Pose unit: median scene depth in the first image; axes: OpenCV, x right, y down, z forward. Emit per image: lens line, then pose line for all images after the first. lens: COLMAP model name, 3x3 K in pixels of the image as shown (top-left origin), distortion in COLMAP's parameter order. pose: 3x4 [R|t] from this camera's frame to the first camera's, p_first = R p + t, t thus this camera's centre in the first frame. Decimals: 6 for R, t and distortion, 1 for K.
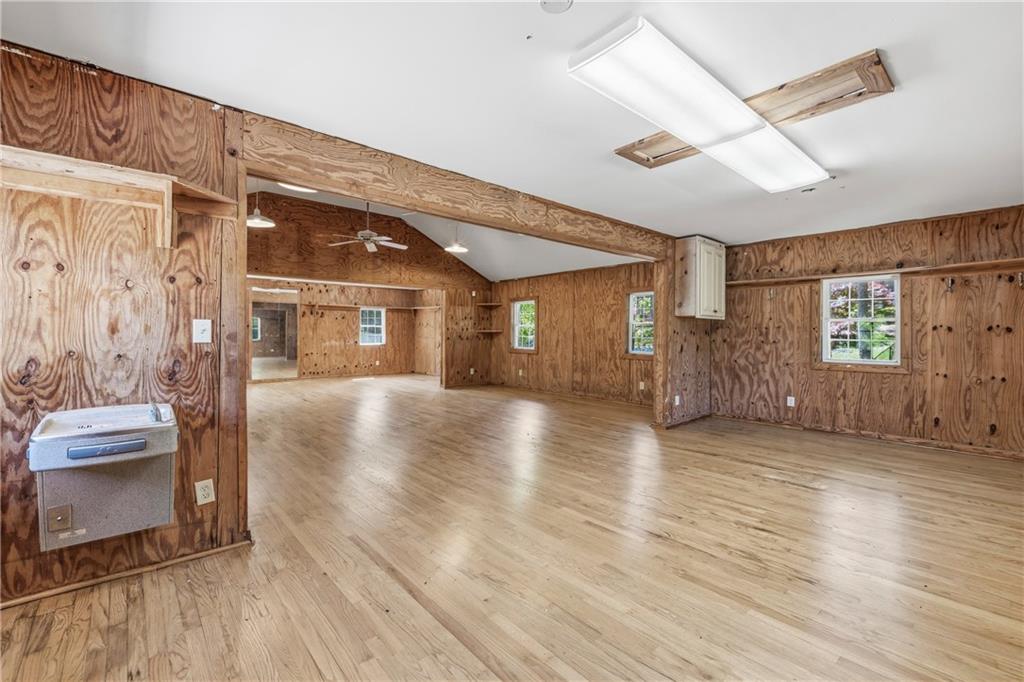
lens RADIAL K [[438.2, 0, 513.0], [0, 438.2, 335.3], [0, 0, 1]] dist [-0.000047, 0.000003]
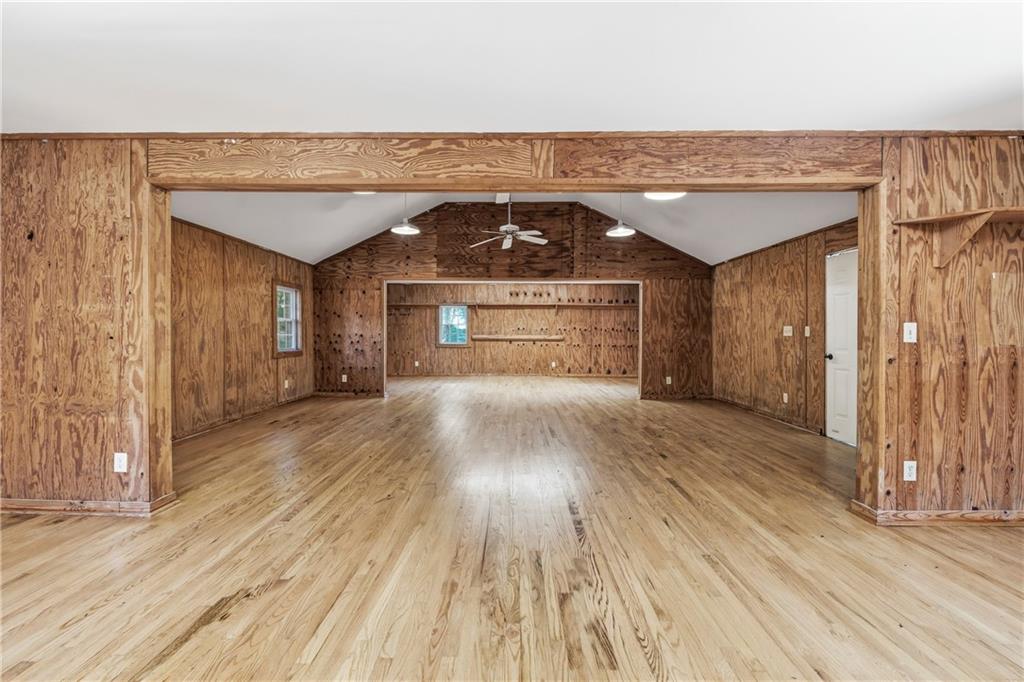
lens RADIAL K [[438.2, 0, 511.9], [0, 438.2, 336.7], [0, 0, 1]] dist [-0.000047, 0.000003]
pose [[-0.746754, -0.012795, 0.664977, -0.637976], [-0.003112, 0.999871, 0.015744, -0.005800], [-0.665093, 0.009688, -0.746698, 1.237573]]
